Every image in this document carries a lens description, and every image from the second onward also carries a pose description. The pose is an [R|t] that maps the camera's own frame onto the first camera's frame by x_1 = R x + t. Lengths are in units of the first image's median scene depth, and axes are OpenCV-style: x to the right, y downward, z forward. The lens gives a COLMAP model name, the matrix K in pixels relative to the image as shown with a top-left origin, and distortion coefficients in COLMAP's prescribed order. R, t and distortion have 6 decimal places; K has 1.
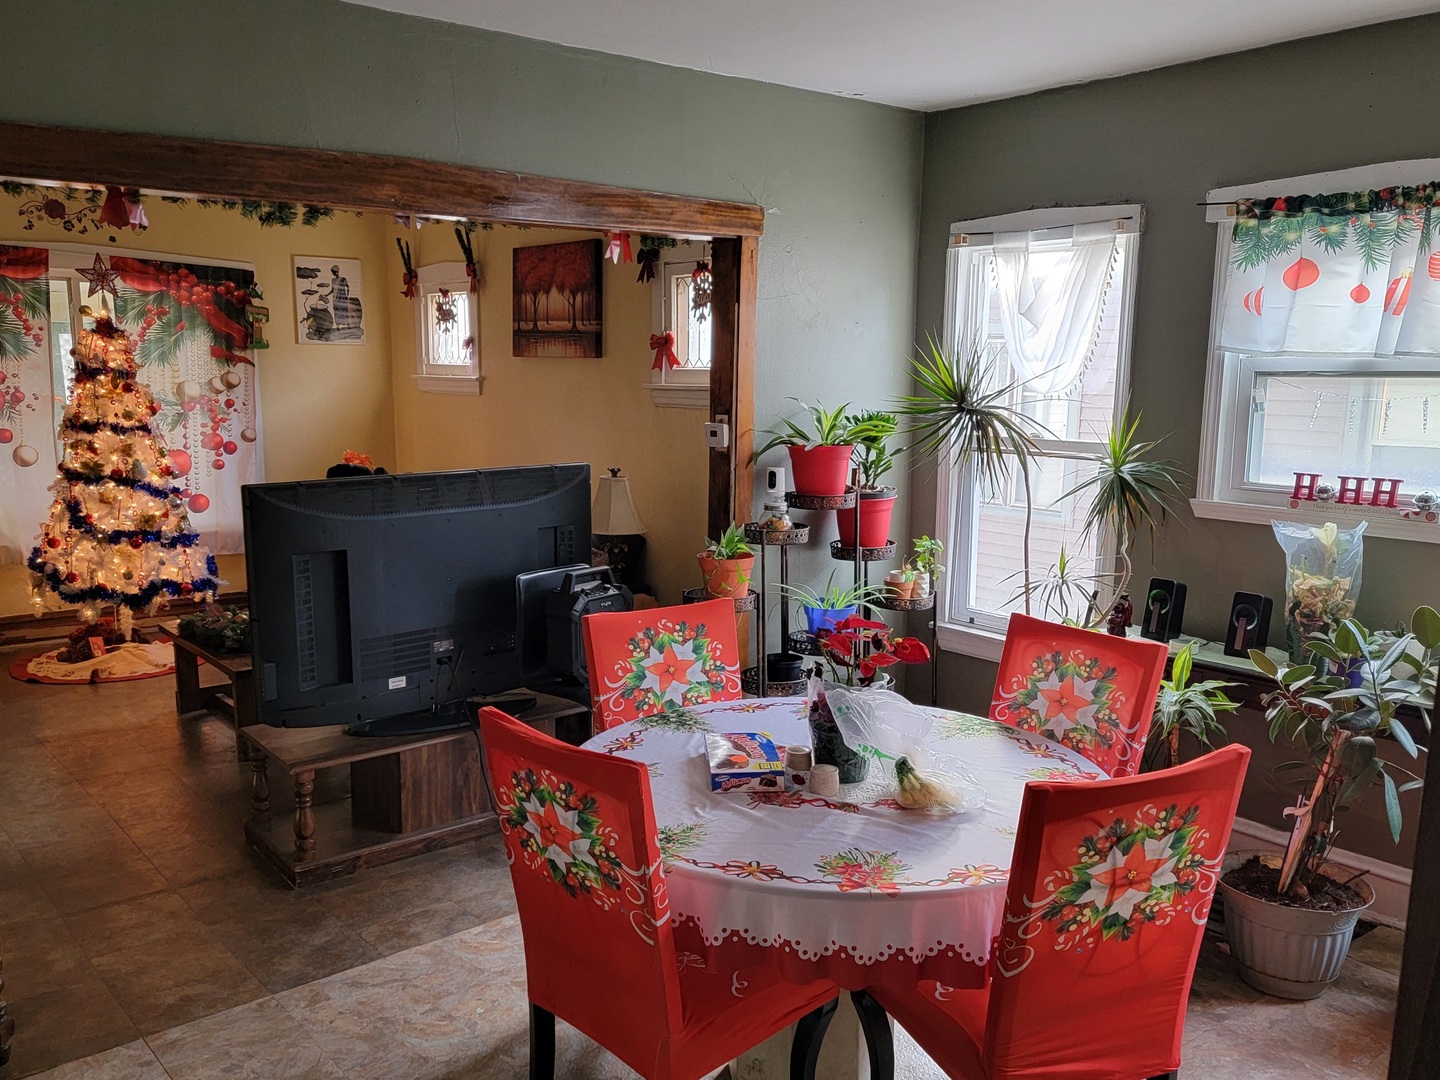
lens RADIAL K [[1144.2, 0, 730.4], [0, 1144.2, 555.1], [0, 0, 1]] dist [0.023824, -0.021603]
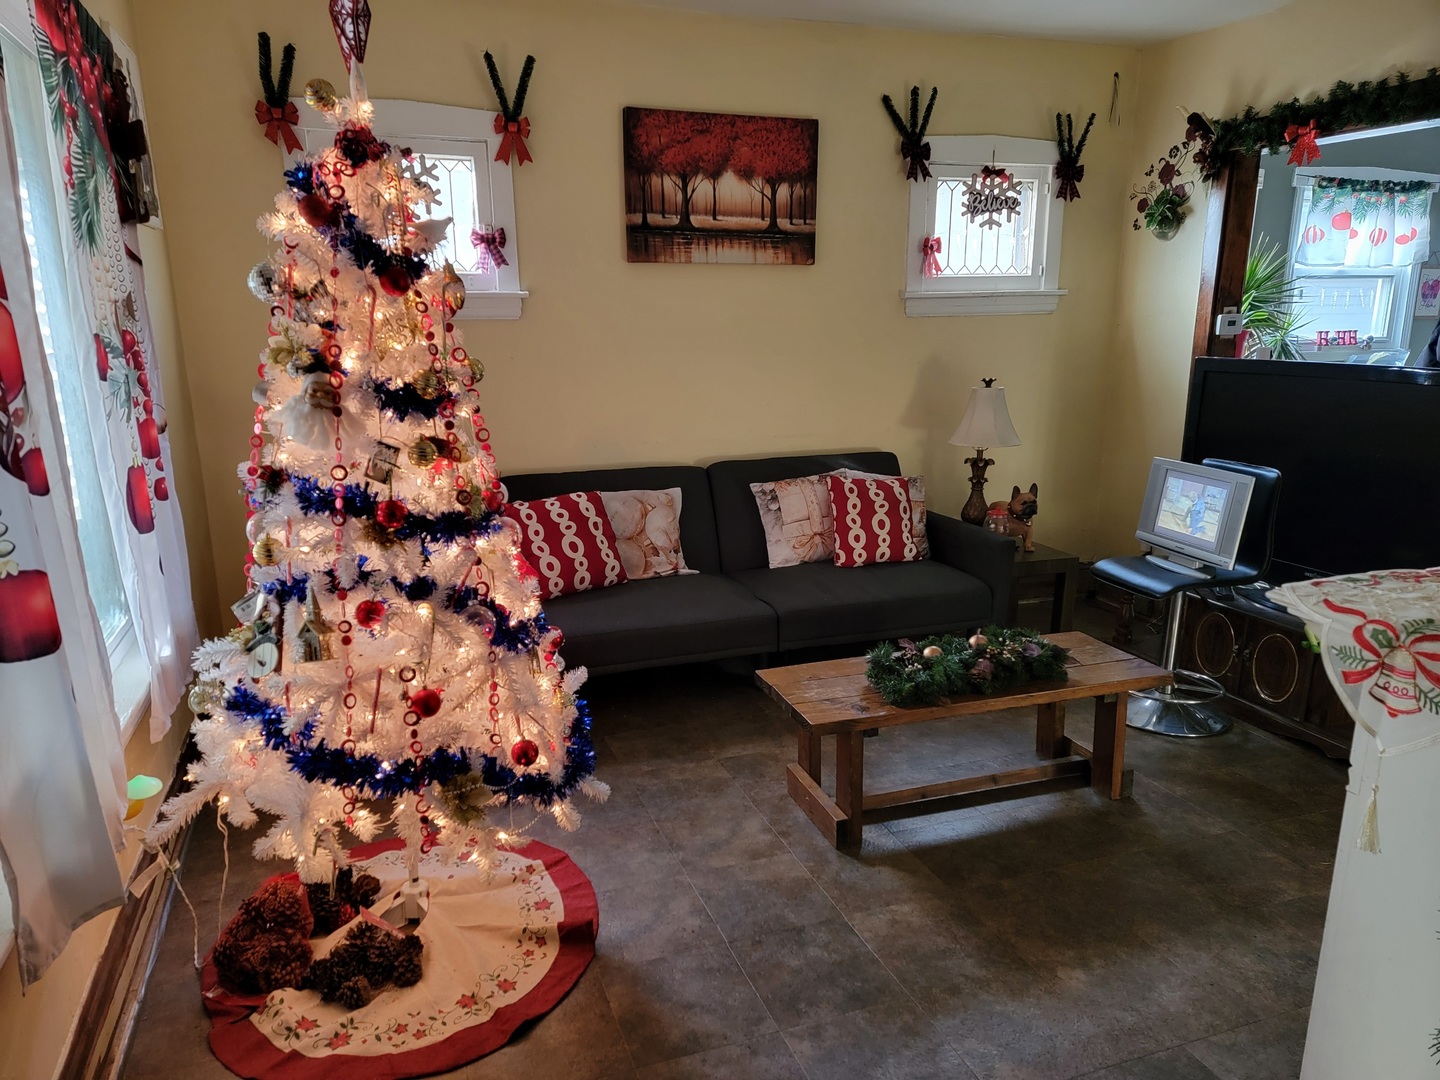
lens RADIAL K [[968.4, 0, 715.8], [0, 968.4, 555.0], [0, 0, 1]] dist [0.041151, -0.041576]
pose [[0.379151, -0.241444, 0.893280, -0.799853], [0.160670, 0.967873, 0.193409, -0.106935], [-0.911279, 0.070192, 0.405763, 0.737226]]
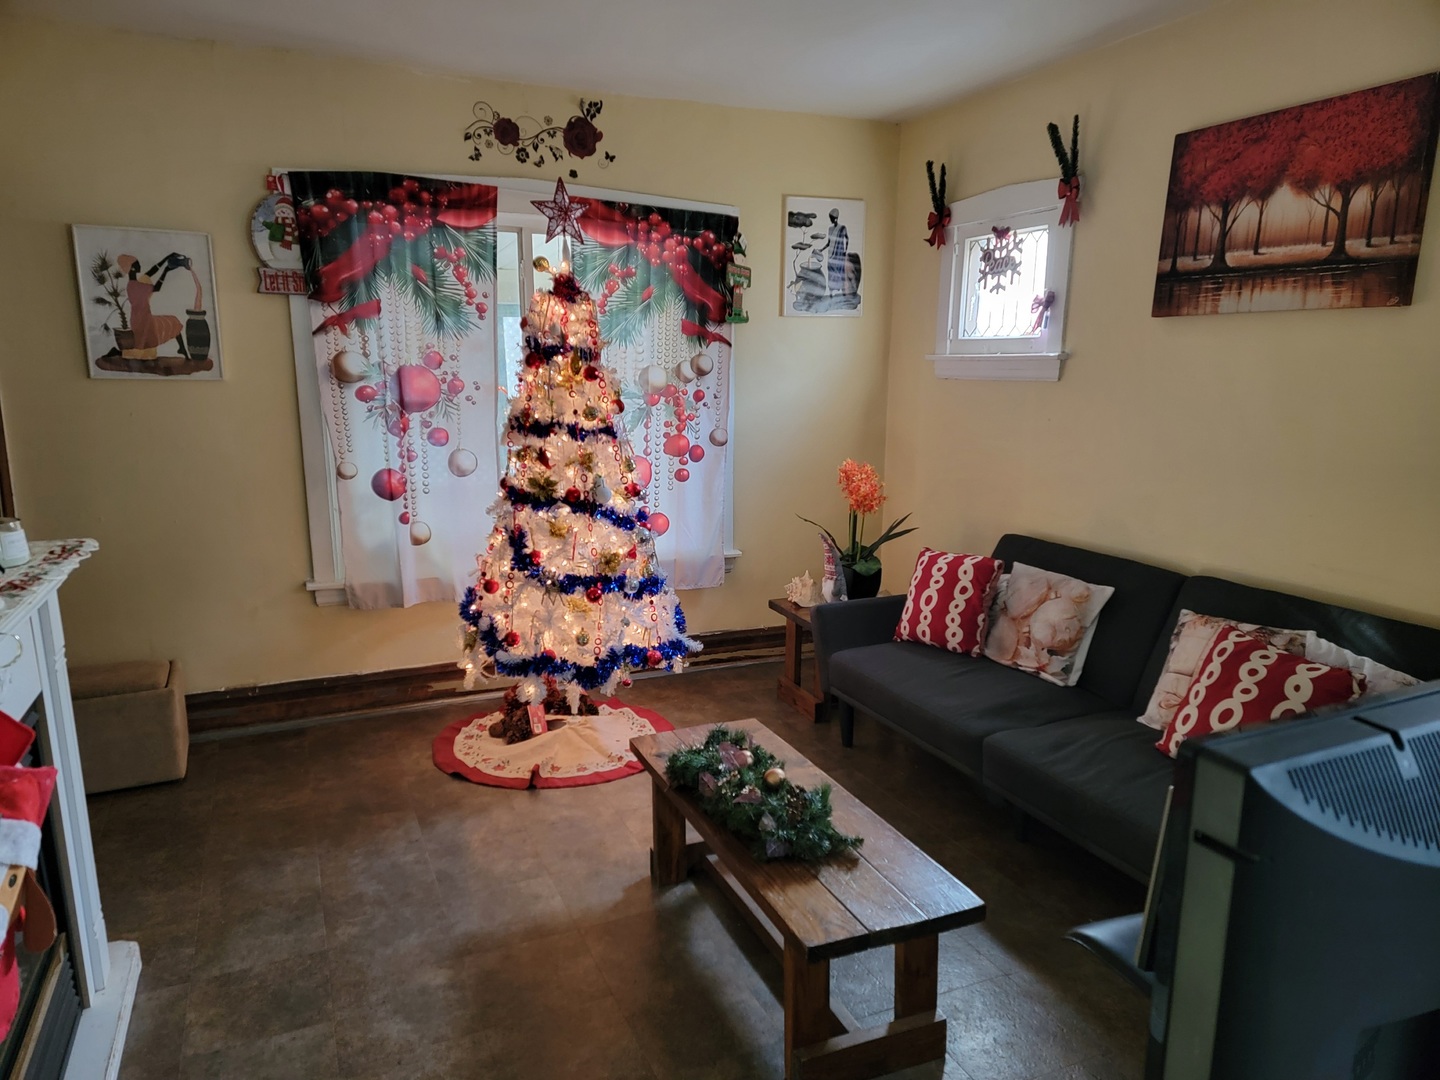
lens RADIAL K [[968.4, 0, 704.5], [0, 968.4, 550.3], [0, 0, 1]] dist [0.041151, -0.041576]
pose [[0.950288, 0.048192, -0.307621, -0.261834], [-0.040155, 0.998668, 0.032405, -0.057352], [0.308773, -0.018441, 0.950957, 0.440814]]
